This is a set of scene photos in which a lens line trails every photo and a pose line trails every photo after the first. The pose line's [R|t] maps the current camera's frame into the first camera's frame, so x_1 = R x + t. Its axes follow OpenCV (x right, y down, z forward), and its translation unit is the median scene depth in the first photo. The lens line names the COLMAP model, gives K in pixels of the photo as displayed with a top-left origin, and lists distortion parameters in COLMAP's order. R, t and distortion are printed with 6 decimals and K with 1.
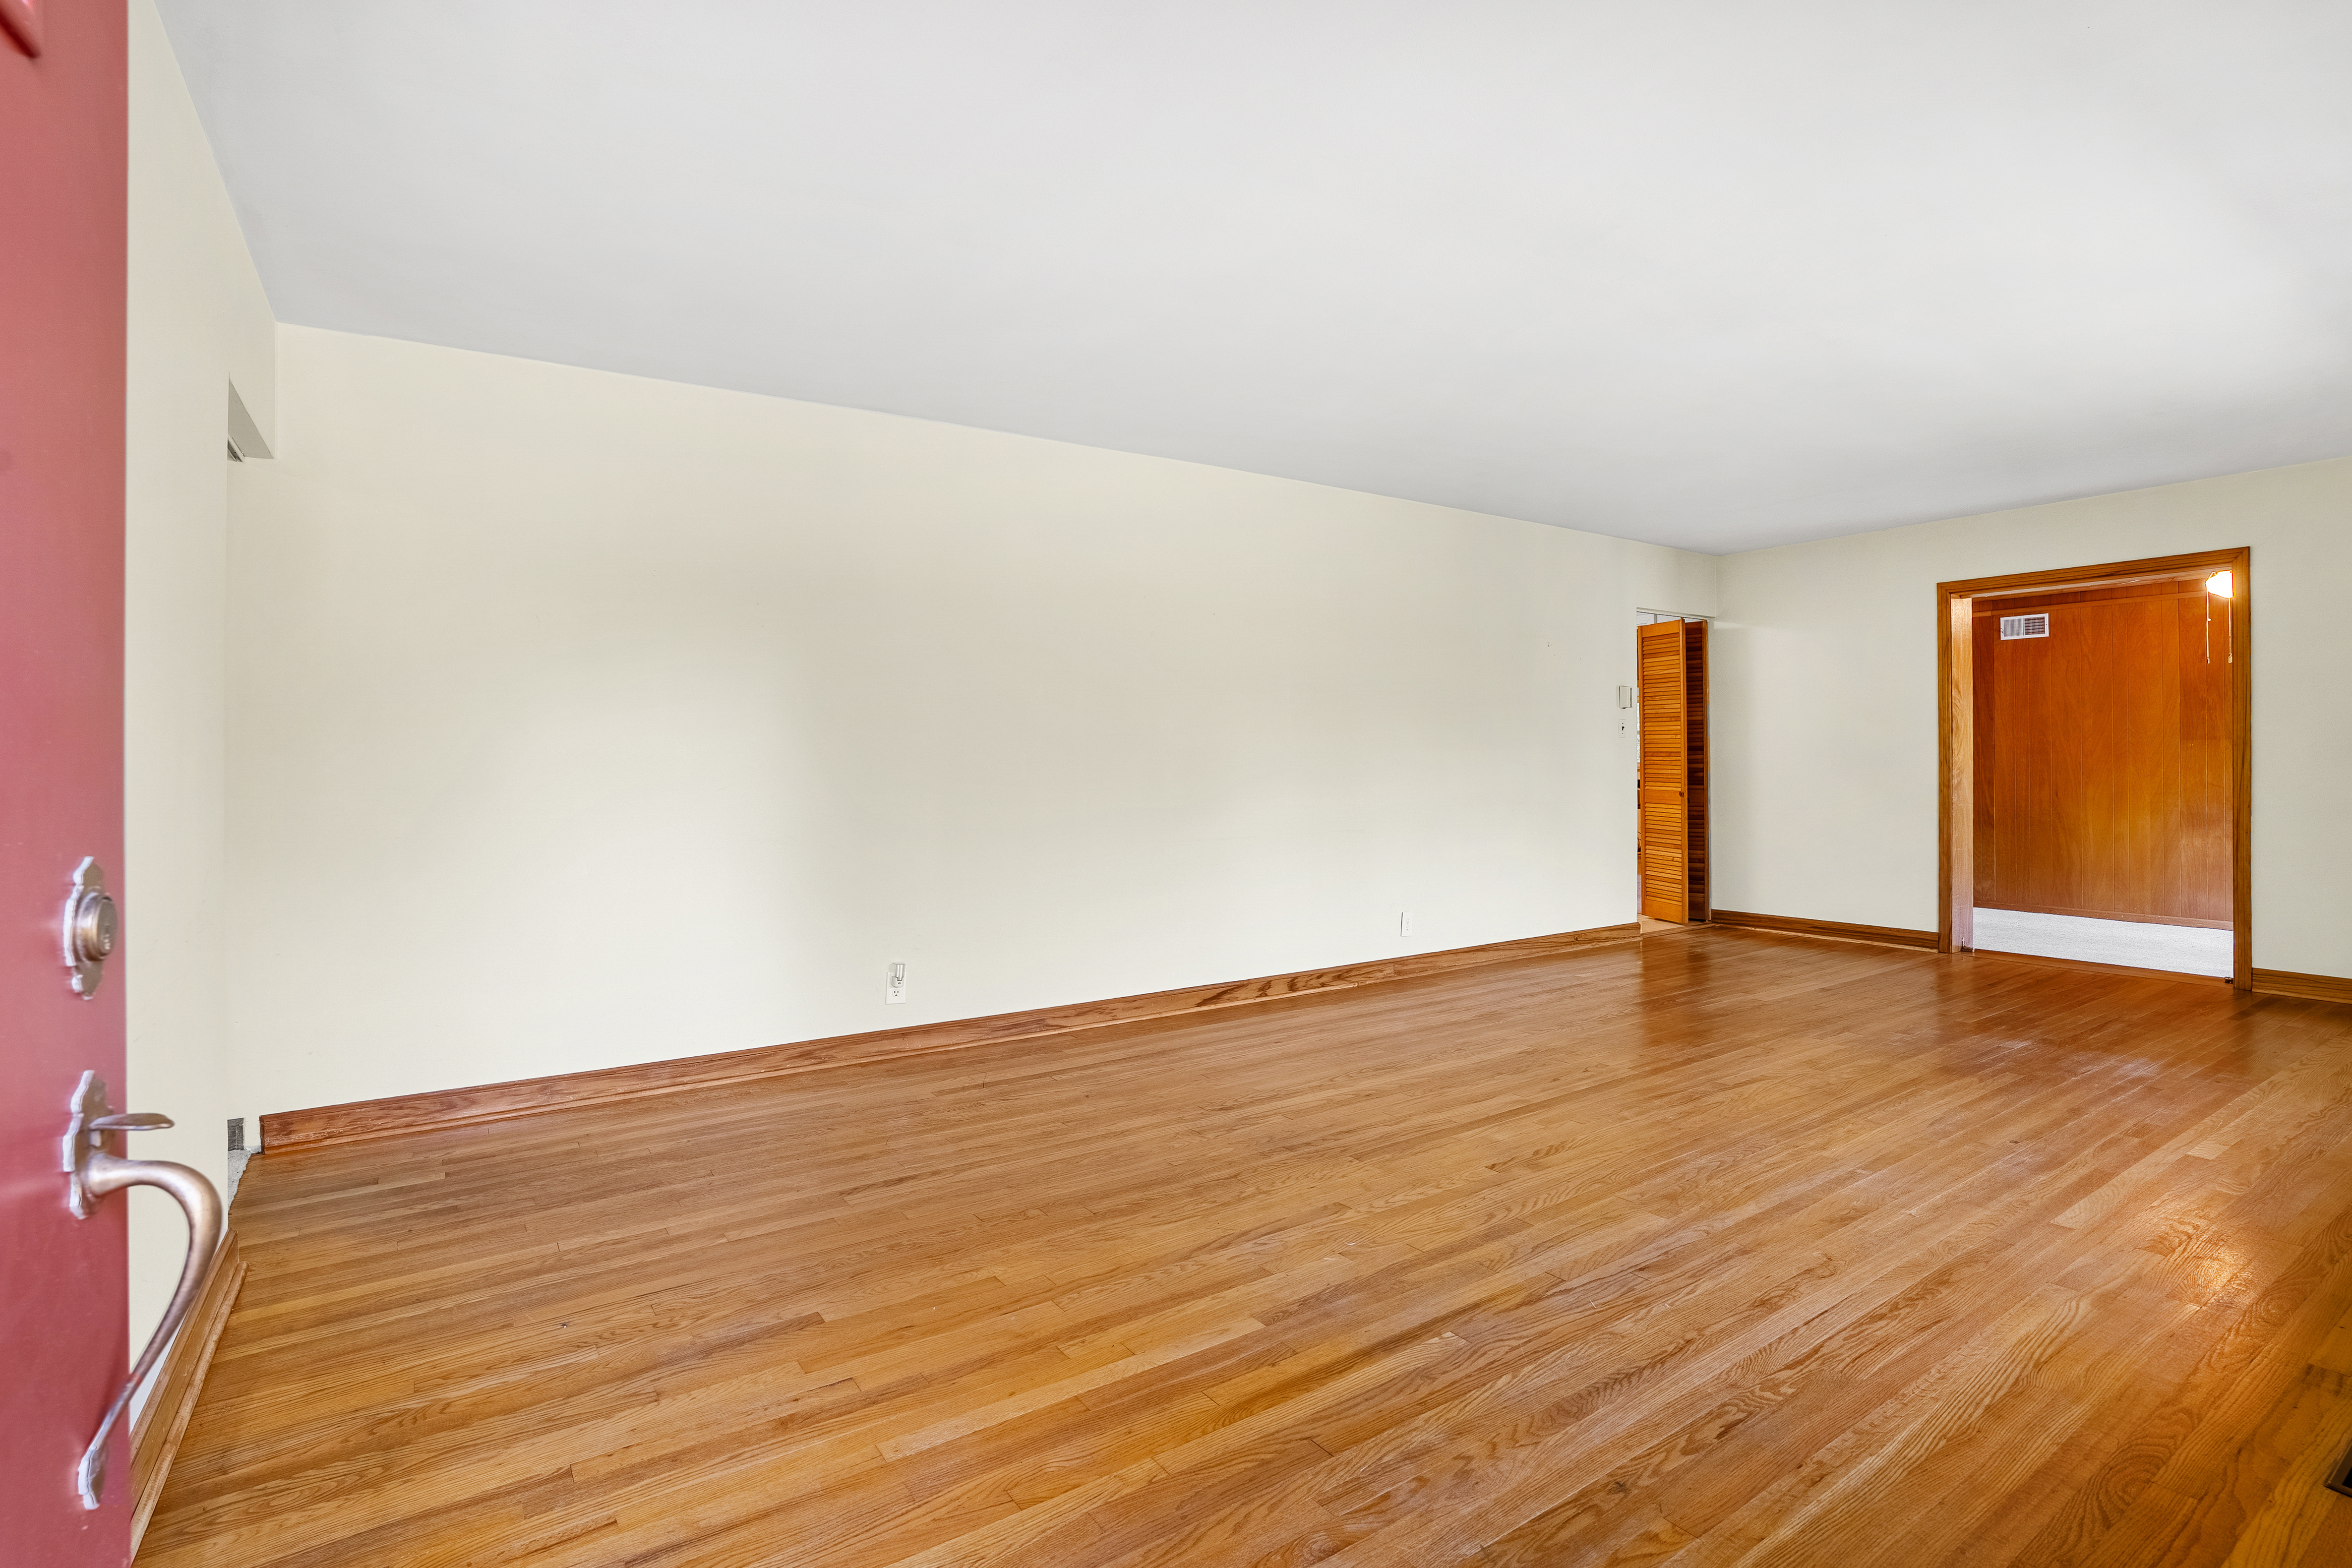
lens RADIAL K [[1088.4, 0, 1159.7], [0, 1088.4, 785.8], [0, 0, 1]] dist [-0.039989, 0.001402]
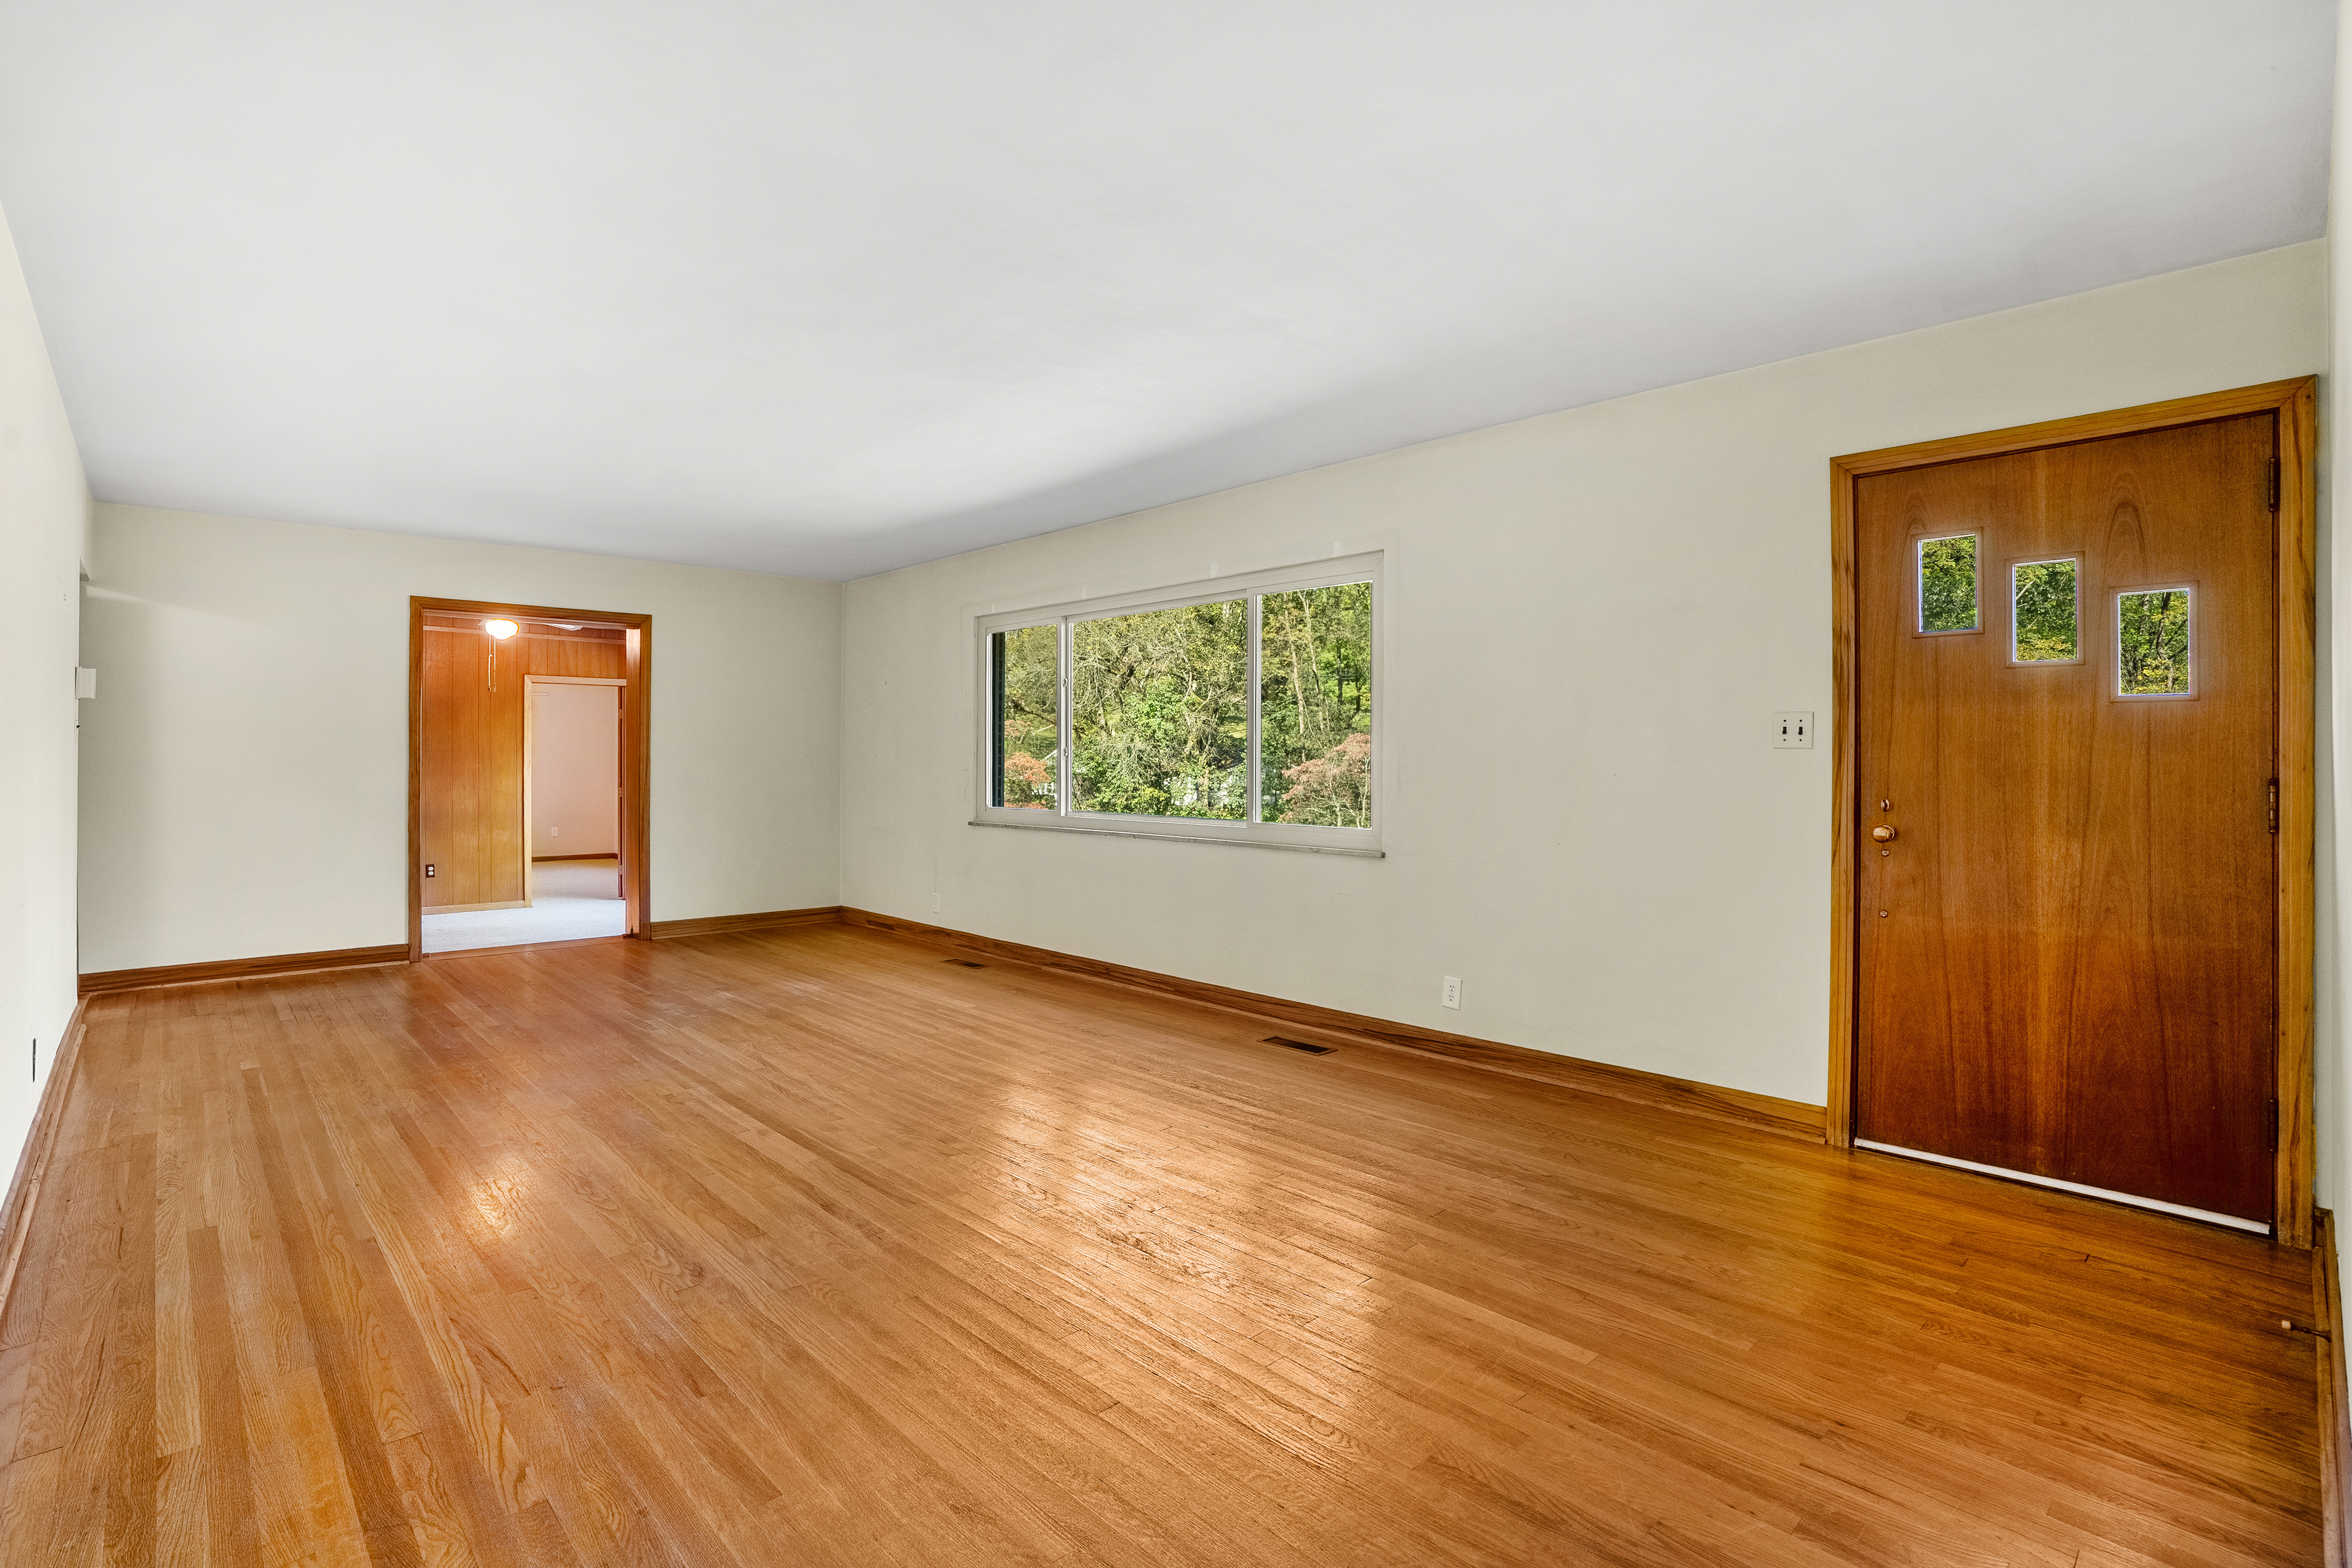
lens RADIAL K [[1088.4, 0, 1161.5], [0, 1088.4, 766.2], [0, 0, 1]] dist [-0.039989, 0.001402]
pose [[-0.158051, 0.005265, 0.987417, -0.375214], [0.021426, 0.999769, -0.001902, -0.011811], [-0.987198, 0.020856, -0.158127, 0.454411]]
